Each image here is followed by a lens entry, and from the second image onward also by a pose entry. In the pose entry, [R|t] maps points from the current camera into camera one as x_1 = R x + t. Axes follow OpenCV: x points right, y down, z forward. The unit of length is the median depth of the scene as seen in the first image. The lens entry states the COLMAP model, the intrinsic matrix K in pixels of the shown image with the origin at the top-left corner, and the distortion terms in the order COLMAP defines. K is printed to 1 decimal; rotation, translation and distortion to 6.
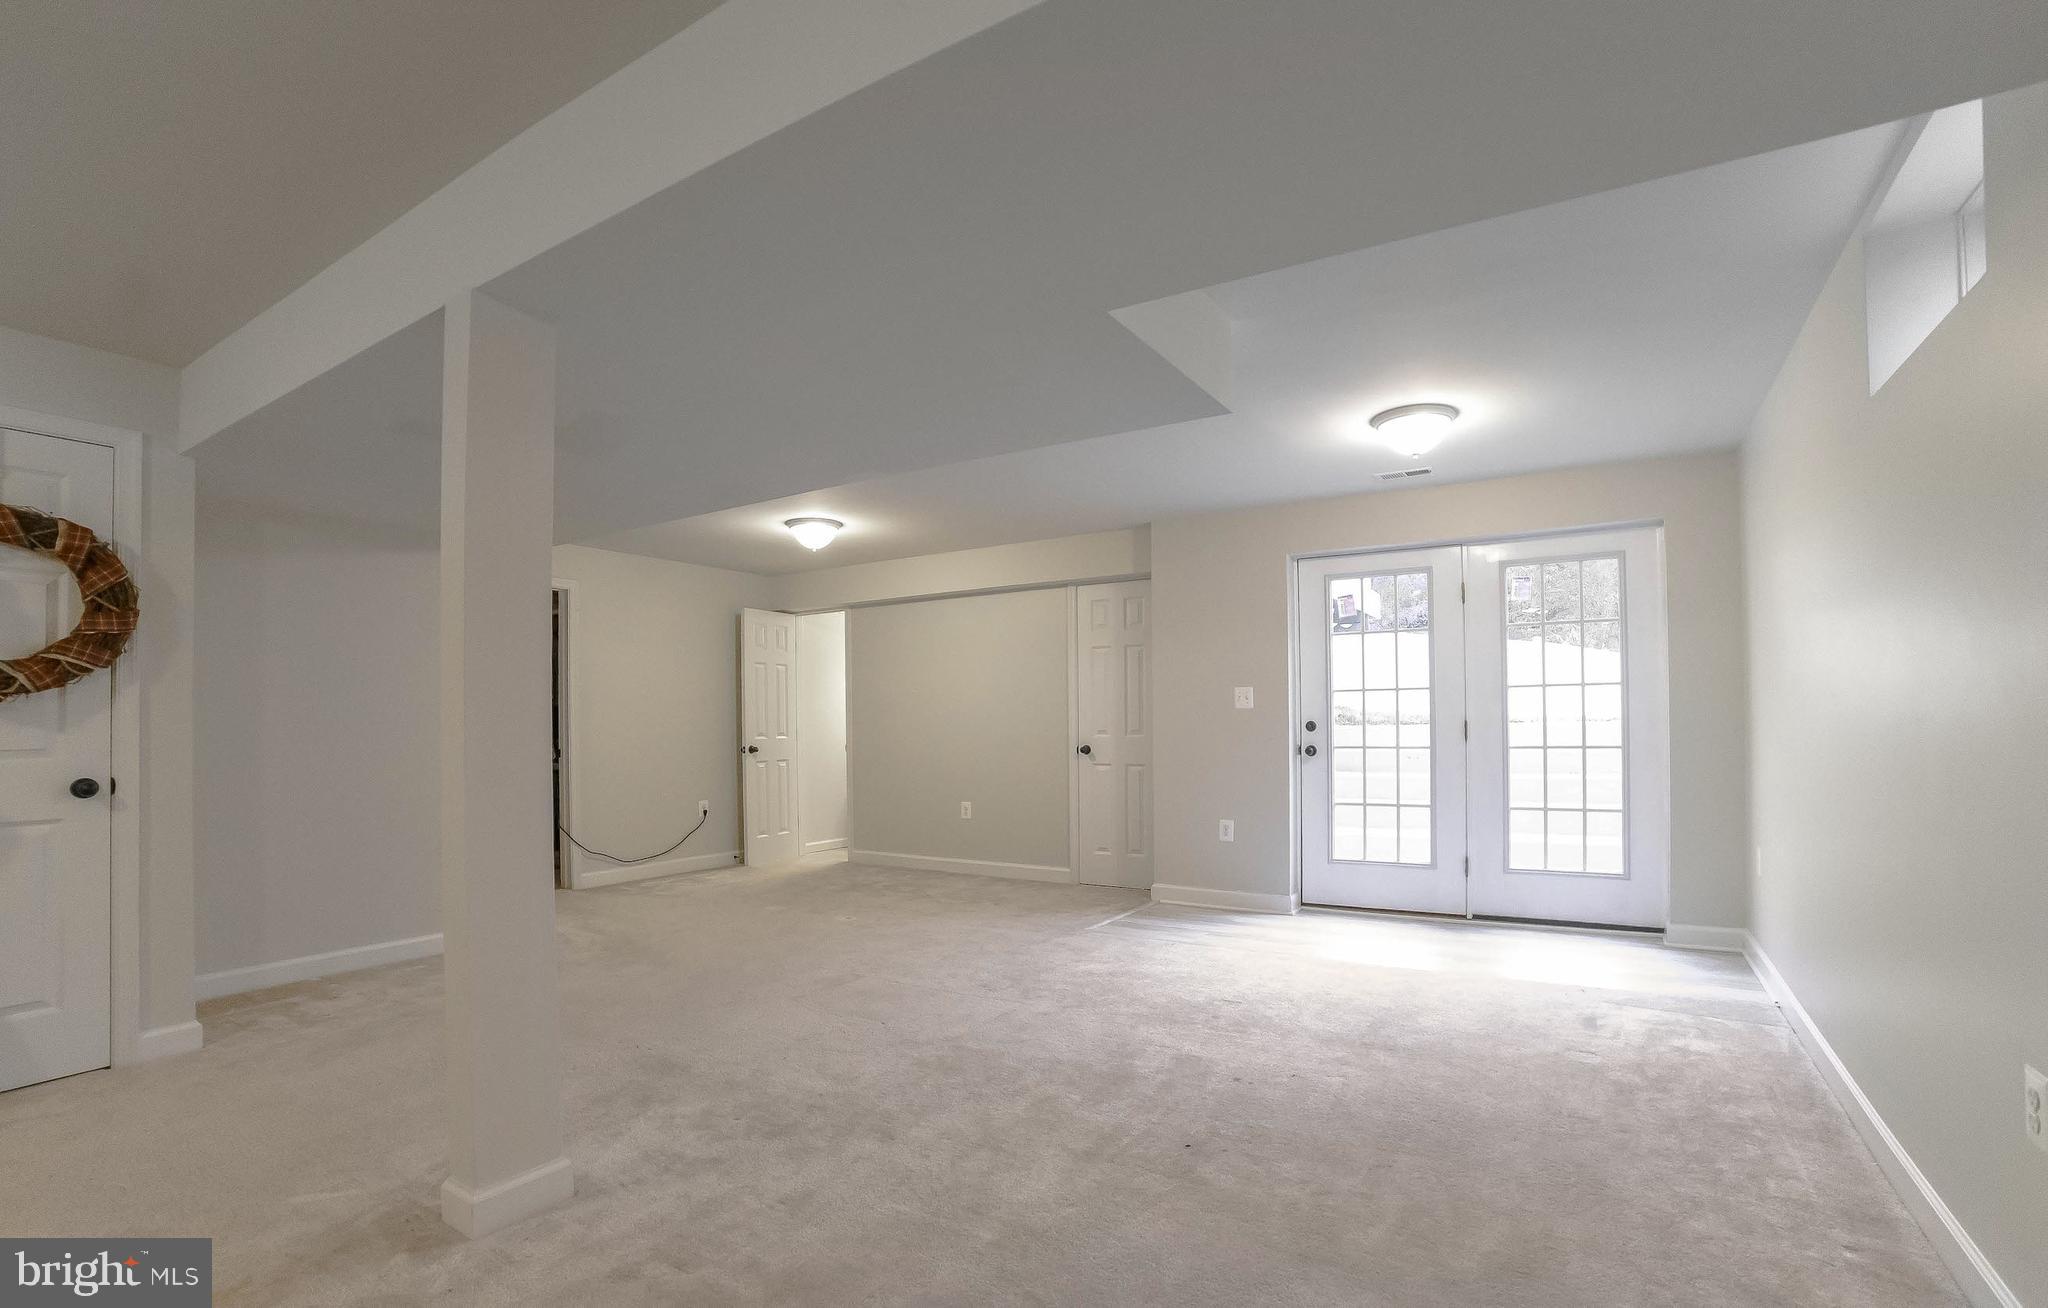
lens RADIAL K [[964.4, 0, 1020.5], [0, 964.4, 705.5], [0, 0, 1]] dist [-0.069544, -0.000052]
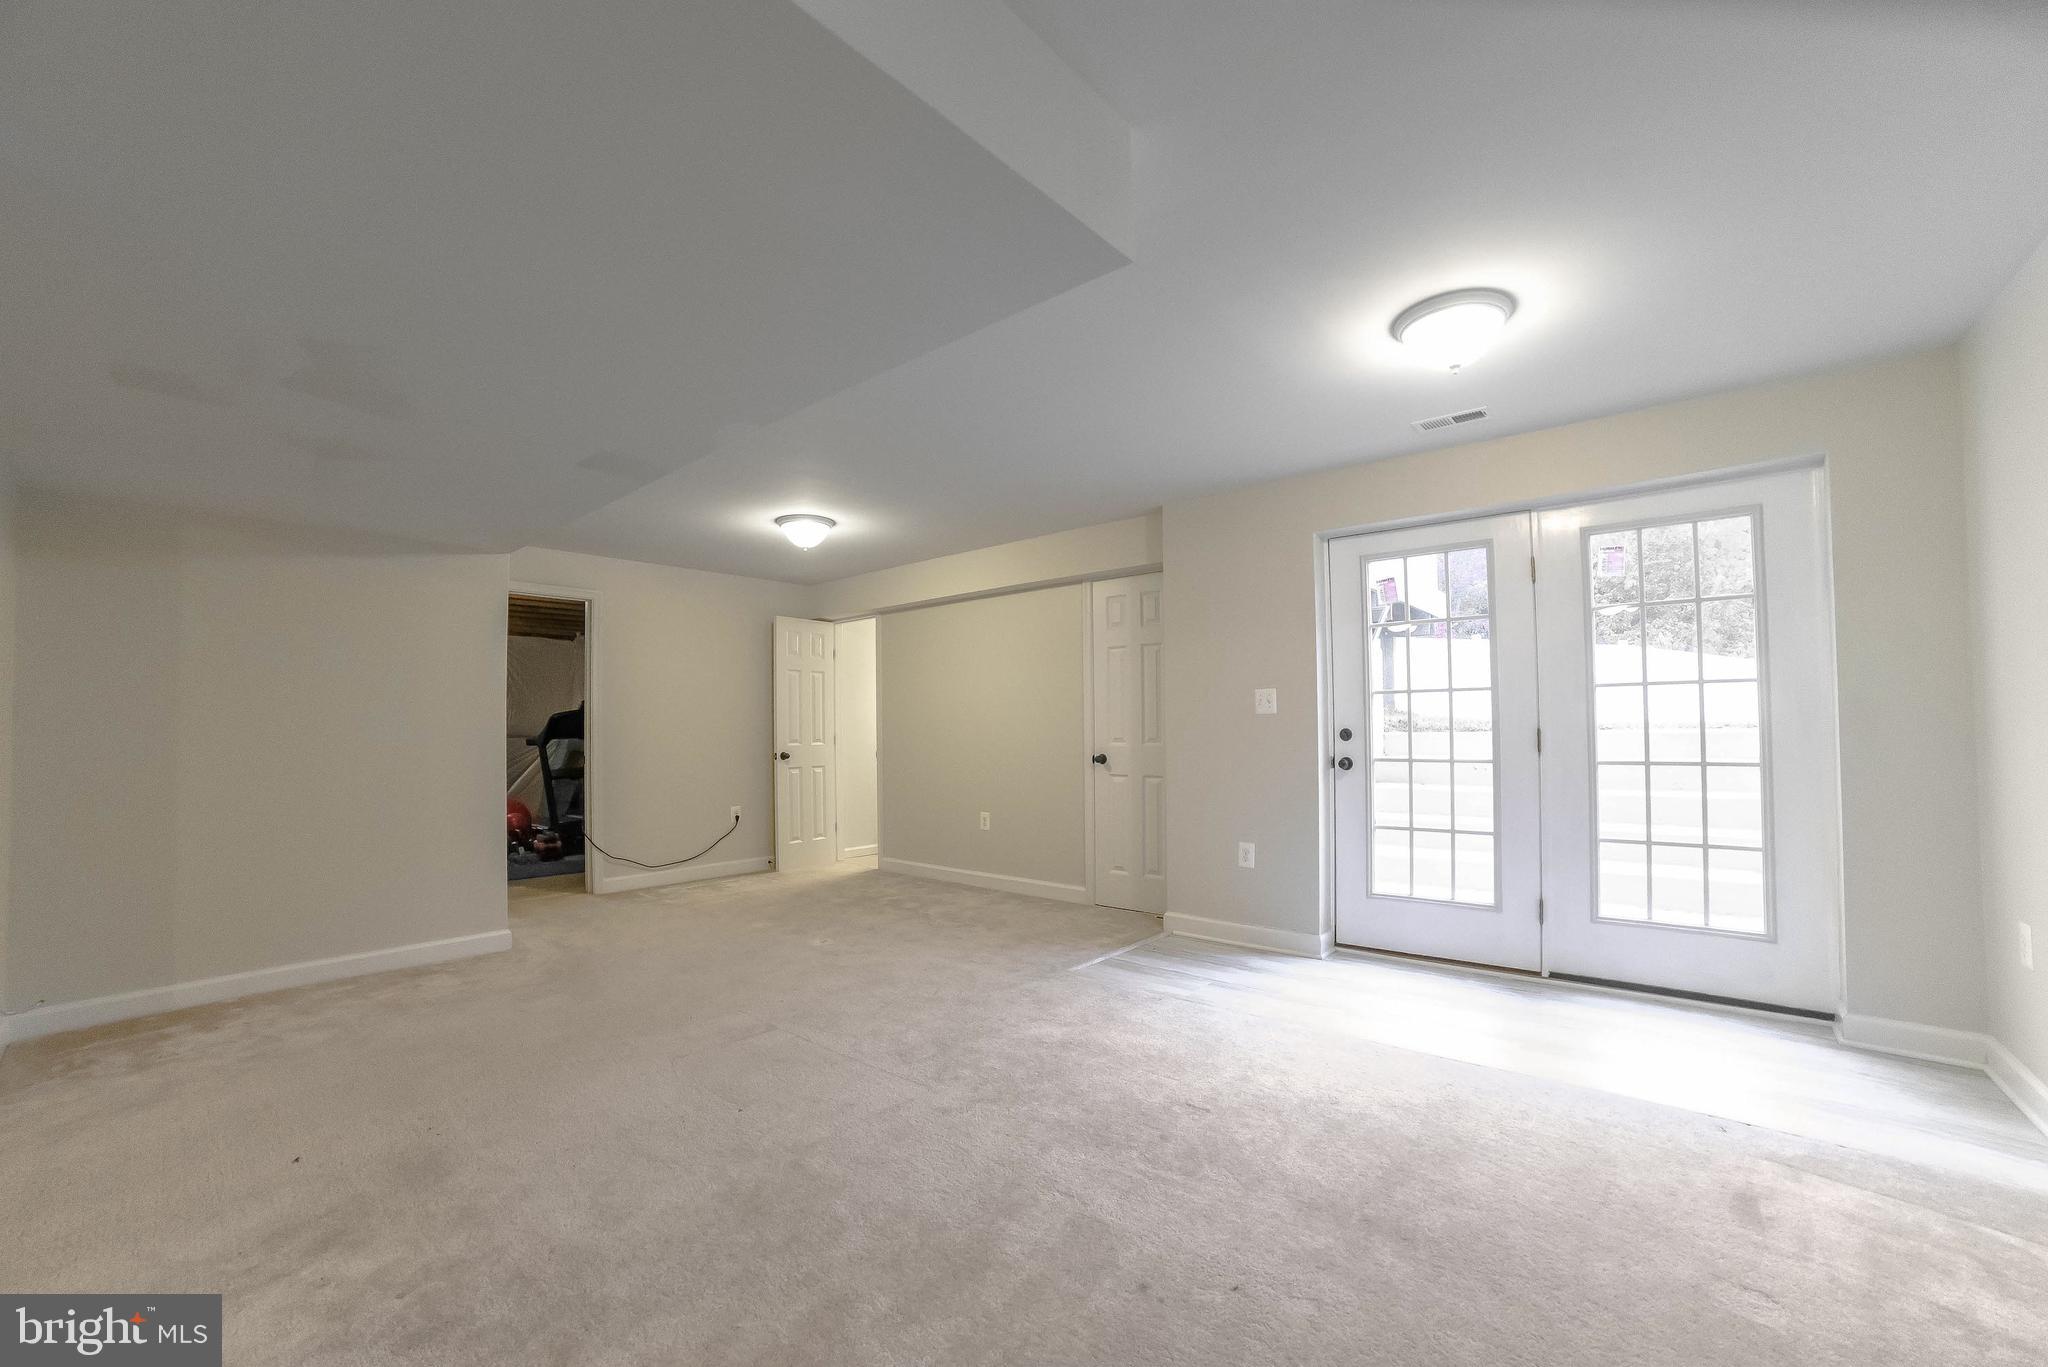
lens RADIAL K [[814.0, 0, 1033.1], [0, 814.0, 702.3], [0, 0, 1]] dist [-0.071613, 0.023569]
pose [[0.990403, -0.003356, -0.138167, 0.139129], [0.001420, 0.999899, -0.014114, 0.002727], [0.138201, 0.013783, 0.990308, 0.278315]]
